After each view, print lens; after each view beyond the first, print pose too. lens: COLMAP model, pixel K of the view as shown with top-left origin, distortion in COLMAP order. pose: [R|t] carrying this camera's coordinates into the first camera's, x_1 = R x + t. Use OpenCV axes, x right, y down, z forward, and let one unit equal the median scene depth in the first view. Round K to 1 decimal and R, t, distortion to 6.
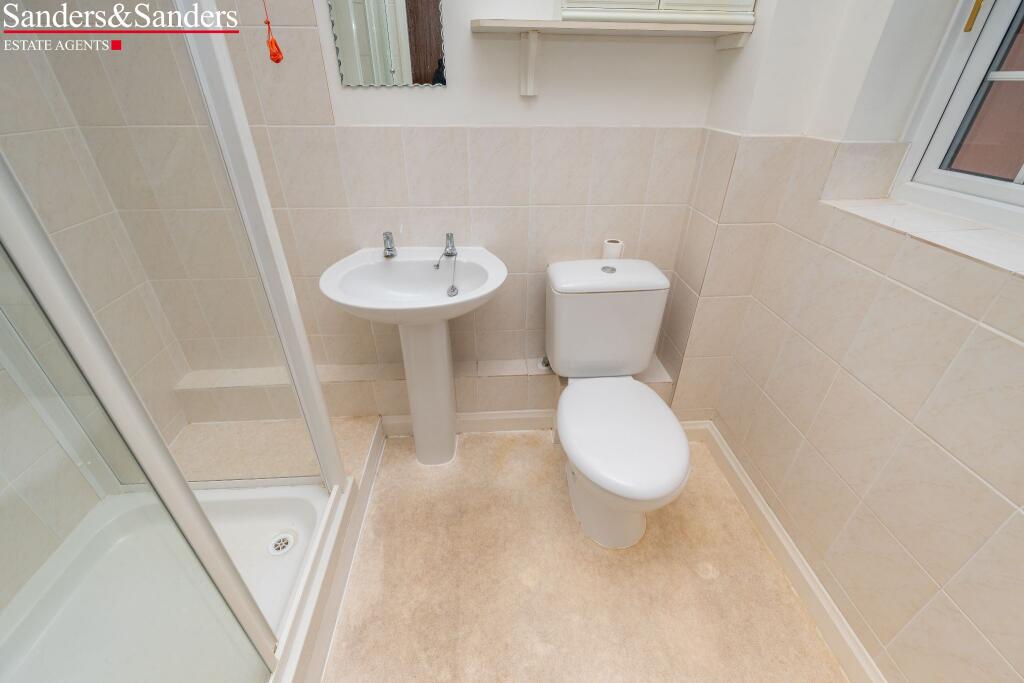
lens RADIAL K [[415.0, 0, 507.2], [0, 415.0, 319.9], [0, 0, 1]] dist [-0.006329, -0.000053]
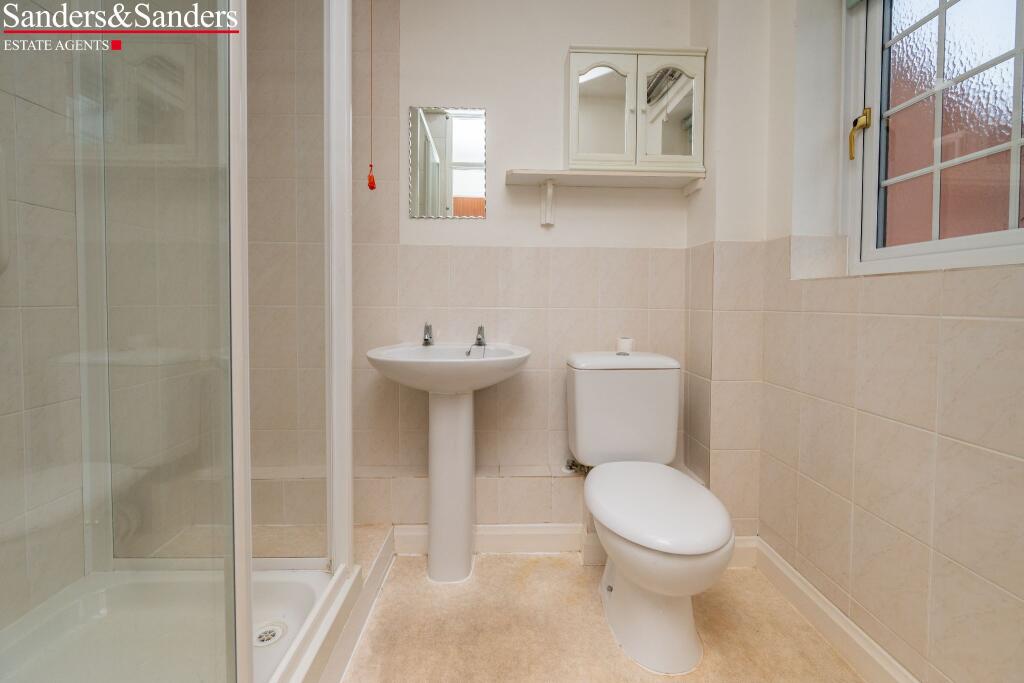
lens RADIAL K [[416.9, 0, 509.6], [0, 416.9, 317.2], [0, 0, 1]] dist [-0.008858, -0.000159]
pose [[0.999314, 0.003141, -0.036890, -0.016389], [-0.020102, 0.882776, -0.469364, 0.310358], [0.031091, 0.469784, 0.882234, -0.036112]]
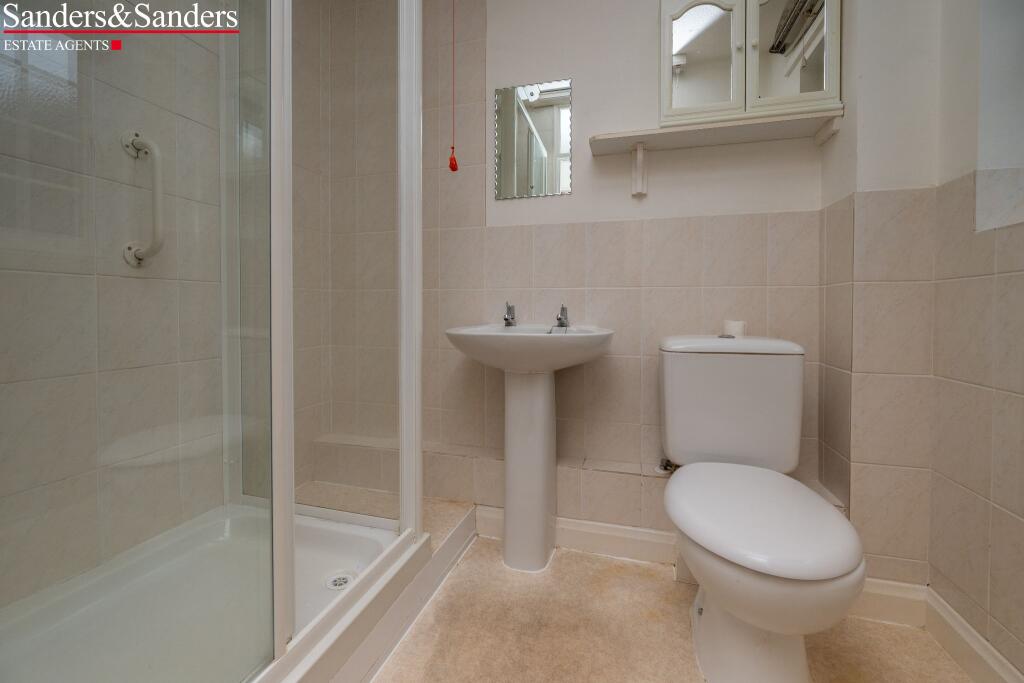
lens RADIAL K [[416.9, 0, 509.6], [0, 416.9, 317.2], [0, 0, 1]] dist [-0.008858, -0.000159]
pose [[0.939510, 0.005766, -0.342473, 0.102837], [-0.170727, 0.874684, -0.453631, 0.337142], [0.296940, 0.484660, 0.822758, 0.063956]]
